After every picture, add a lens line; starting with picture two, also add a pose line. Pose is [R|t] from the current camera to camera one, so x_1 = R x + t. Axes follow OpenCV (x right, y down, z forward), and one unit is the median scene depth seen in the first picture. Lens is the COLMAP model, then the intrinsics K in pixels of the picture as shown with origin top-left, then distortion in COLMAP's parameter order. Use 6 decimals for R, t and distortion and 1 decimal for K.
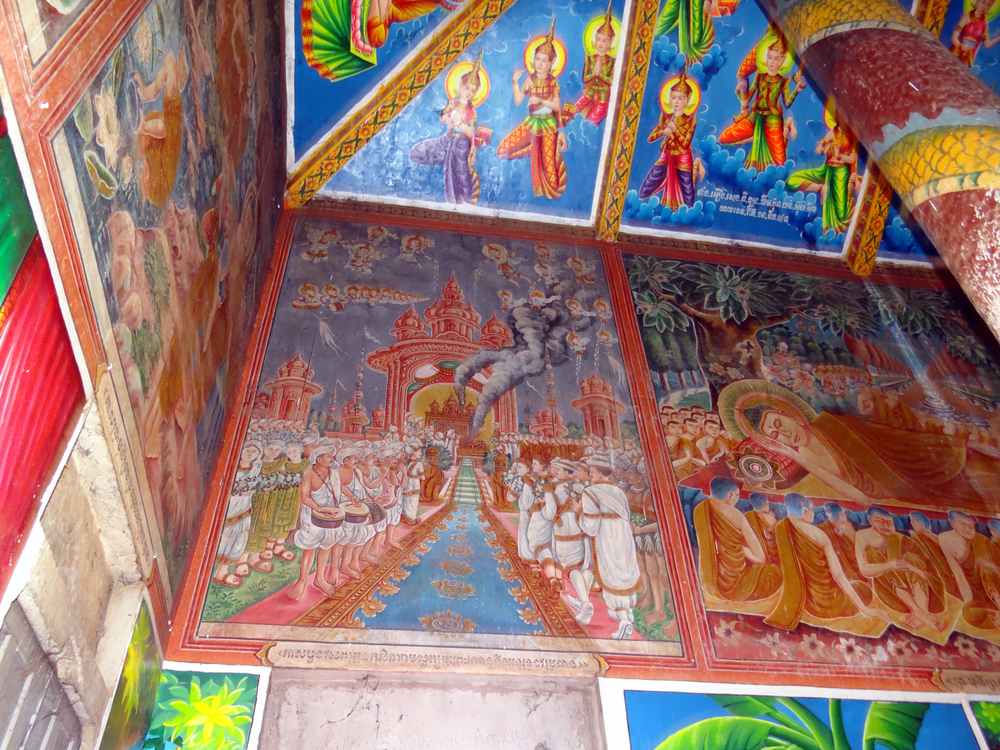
lens RADIAL K [[803.7, 0, 500.0], [0, 803.7, 375.0], [0, 0, 1]] dist [0.001530, -0.018174]
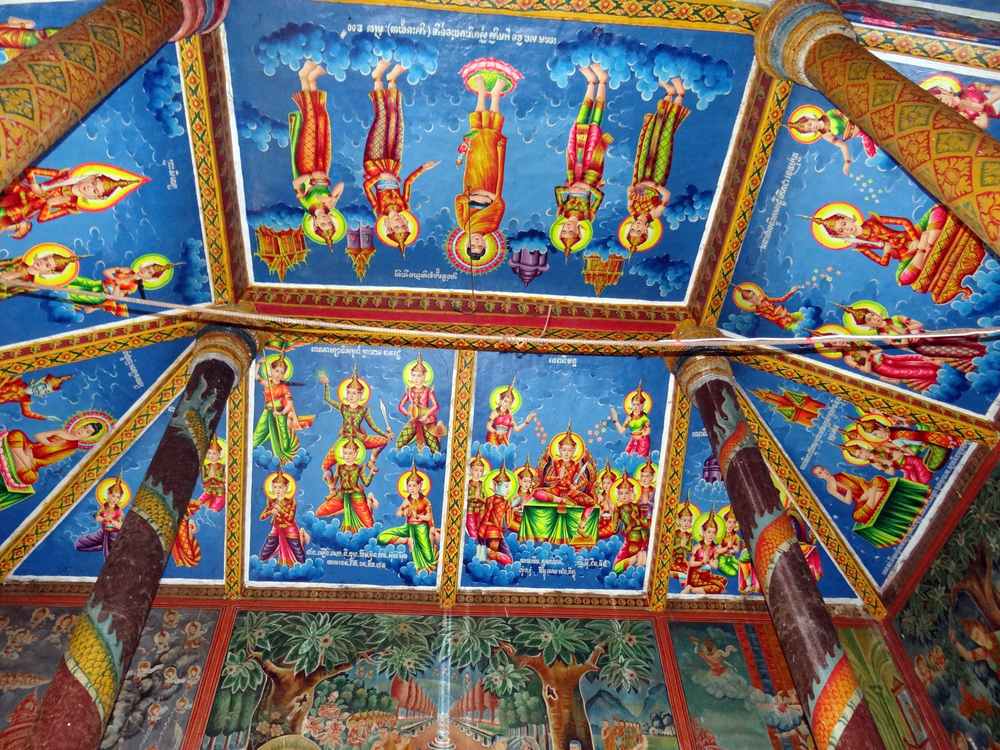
lens RADIAL K [[795.2, 0, 500.0], [0, 795.2, 375.0], [0, 0, 1]] dist [-0.001686, 0.018529]
pose [[0.996195, -0.063442, -0.059763, 0.665226], [0.055240, 0.989962, -0.130088, -0.334199], [0.067416, 0.126292, 0.989700, -0.284812]]
